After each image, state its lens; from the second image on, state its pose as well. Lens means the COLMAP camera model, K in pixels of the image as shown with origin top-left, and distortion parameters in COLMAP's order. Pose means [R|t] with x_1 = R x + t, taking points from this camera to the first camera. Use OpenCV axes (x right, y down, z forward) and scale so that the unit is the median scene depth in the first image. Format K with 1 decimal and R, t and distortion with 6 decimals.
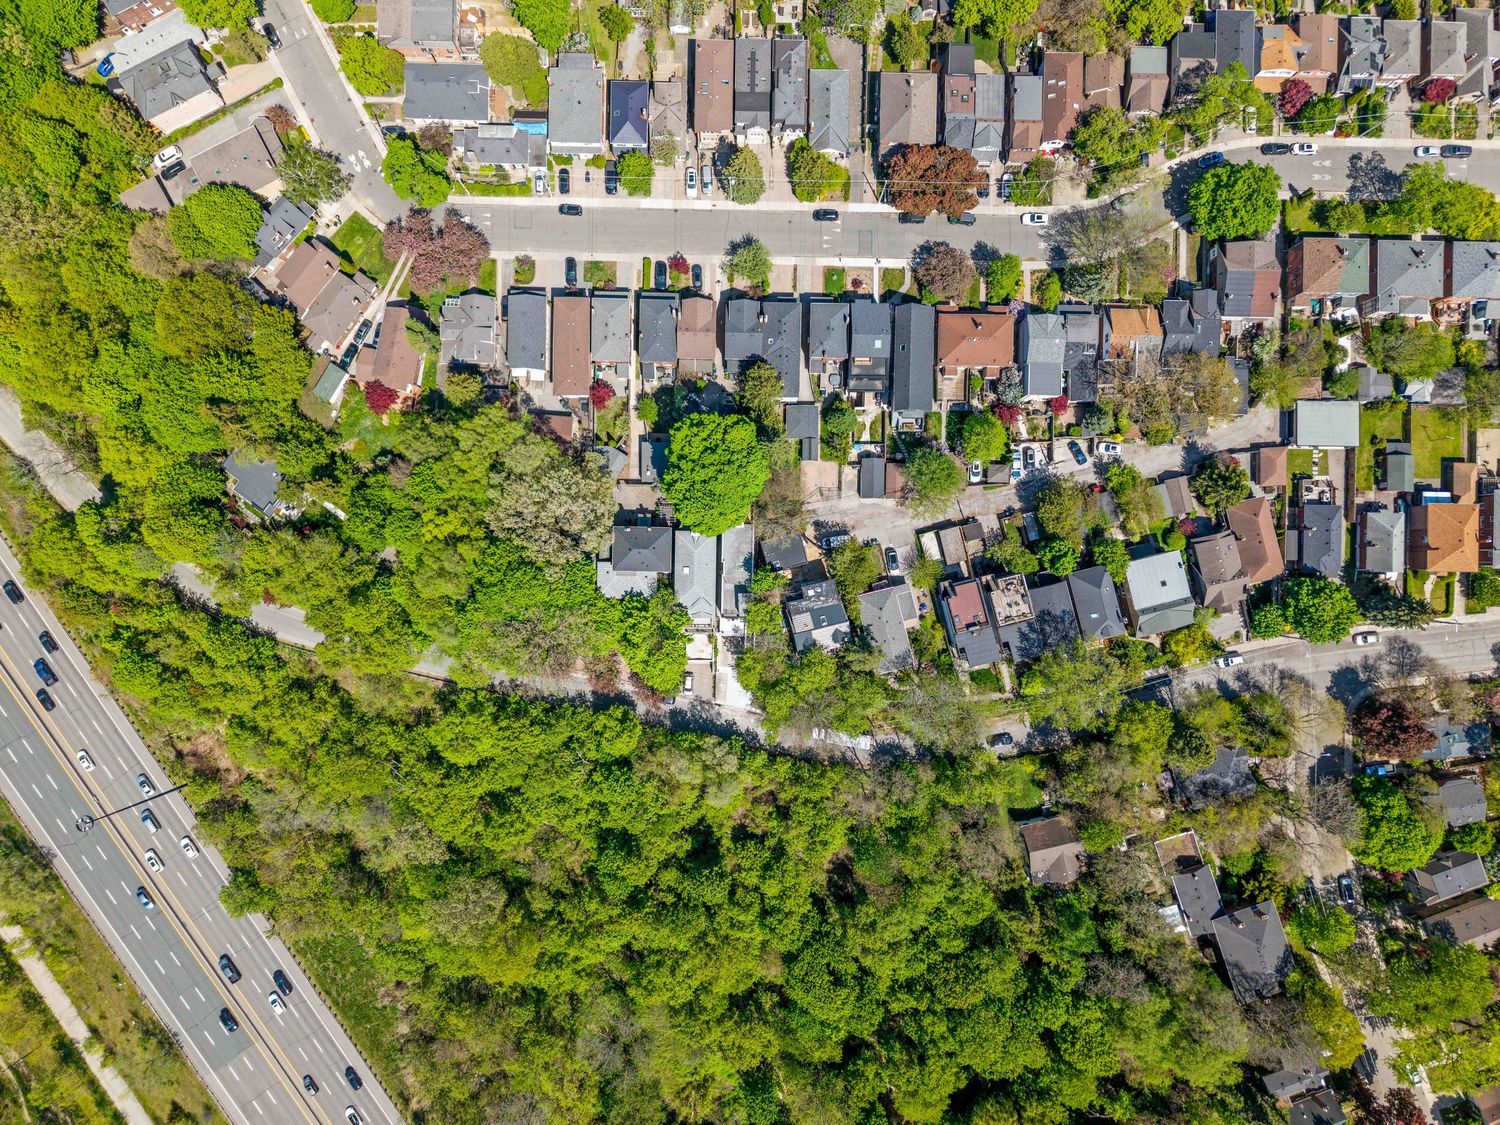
lens RADIAL K [[1009.9, 0, 748.4], [0, 1009.9, 572.7], [0, 0, 1]] dist [0.022177, -0.018786]
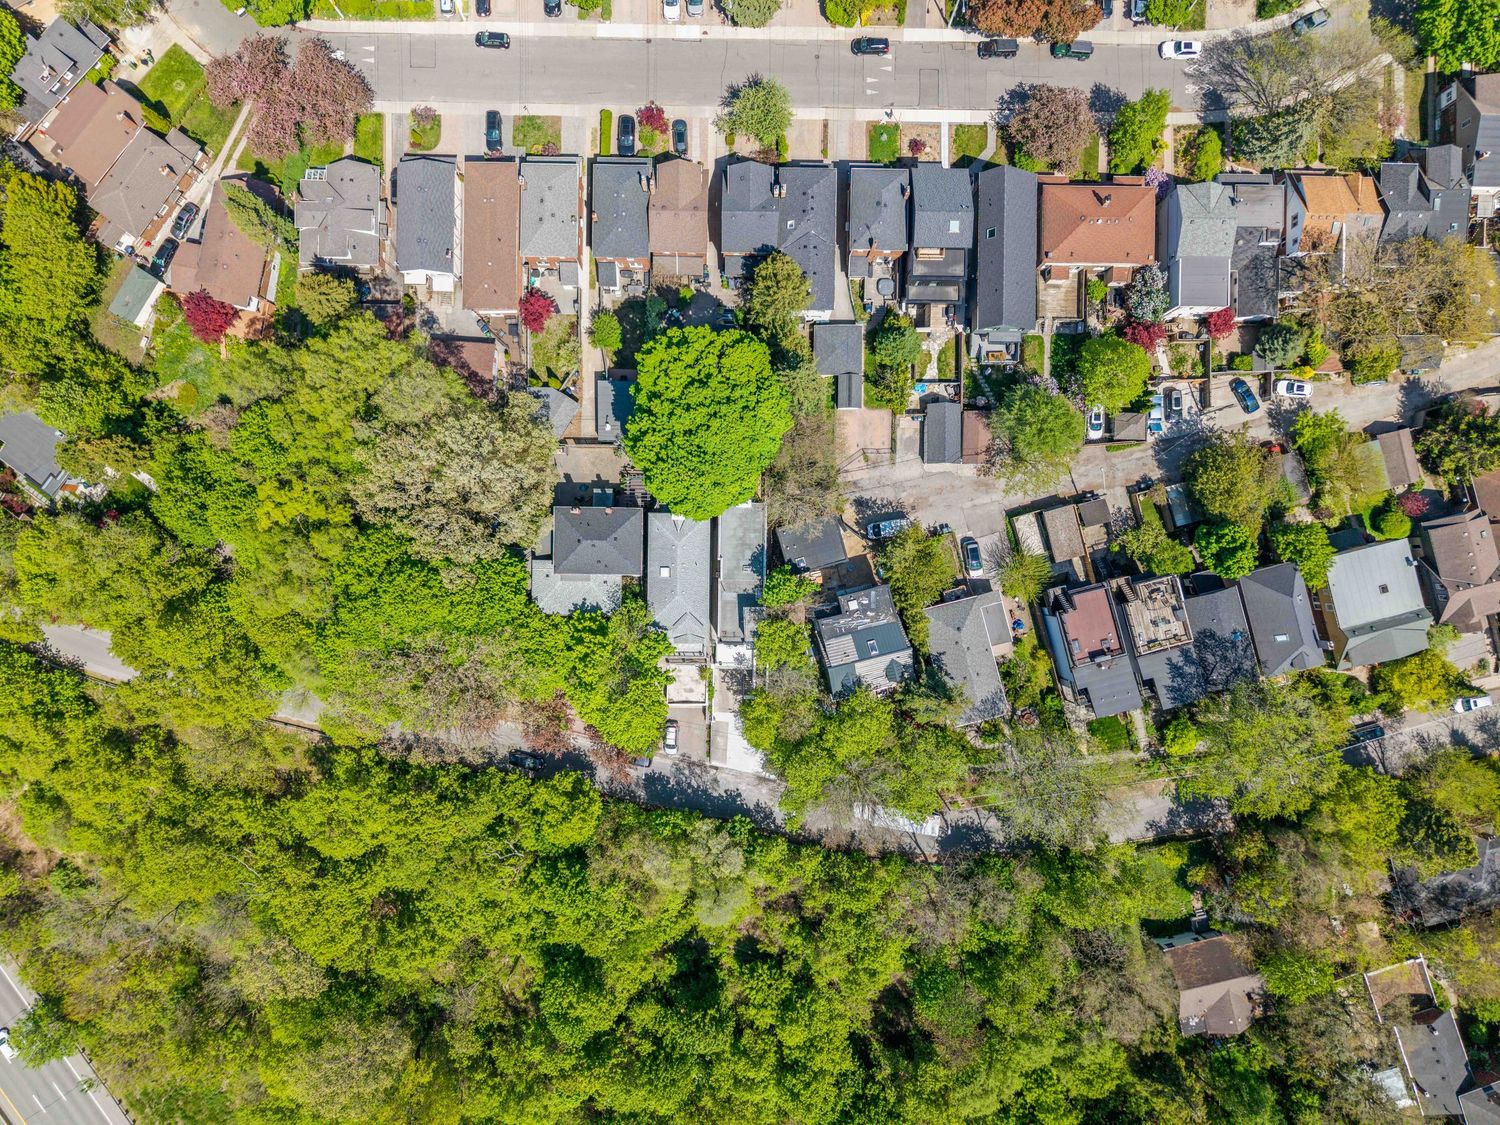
lens RADIAL K [[1009.9, 0, 744.6], [0, 1009.9, 572.3], [0, 0, 1]] dist [0.022177, -0.018786]
pose [[0.999964, -0.004394, -0.007270, -0.004237], [0.004396, 0.999990, 0.000300, -0.002322], [0.007269, -0.000331, 0.999974, 0.325253]]
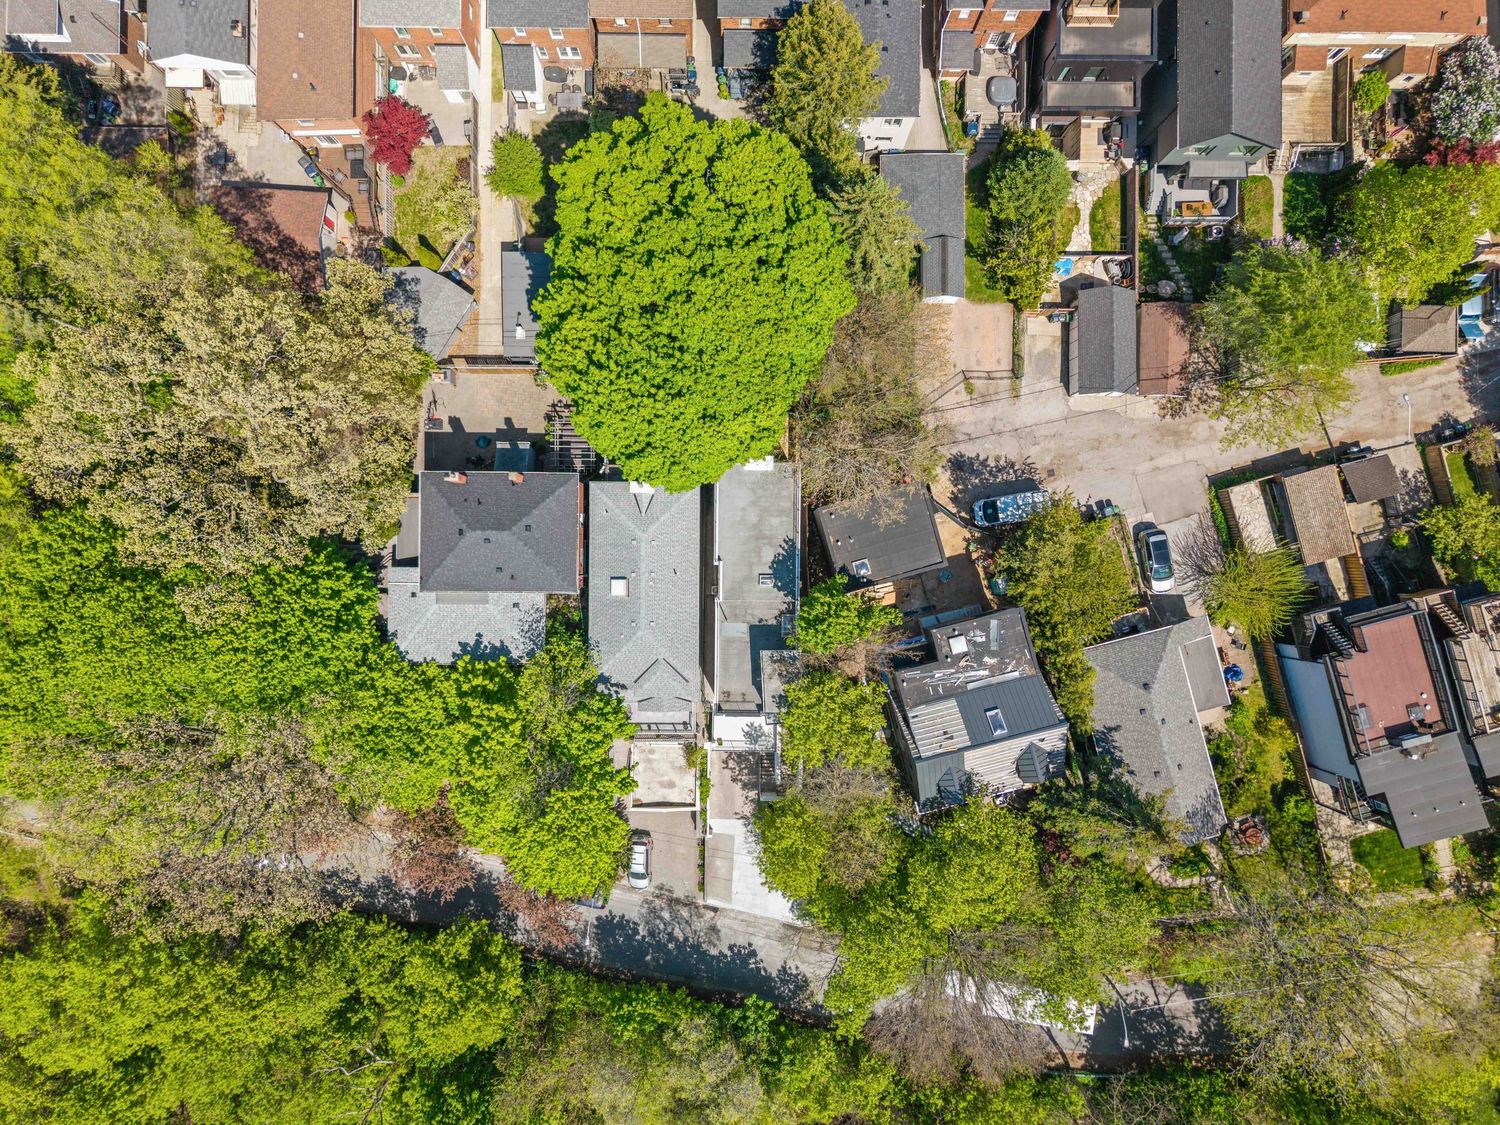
lens RADIAL K [[1009.9, 0, 741.5], [0, 1009.9, 571.3], [0, 0, 1]] dist [0.022177, -0.018786]
pose [[0.999813, -0.009927, -0.016607, -0.010040], [0.009866, 0.999944, -0.003789, -0.006231], [0.016643, 0.003625, 0.999855, 0.606258]]
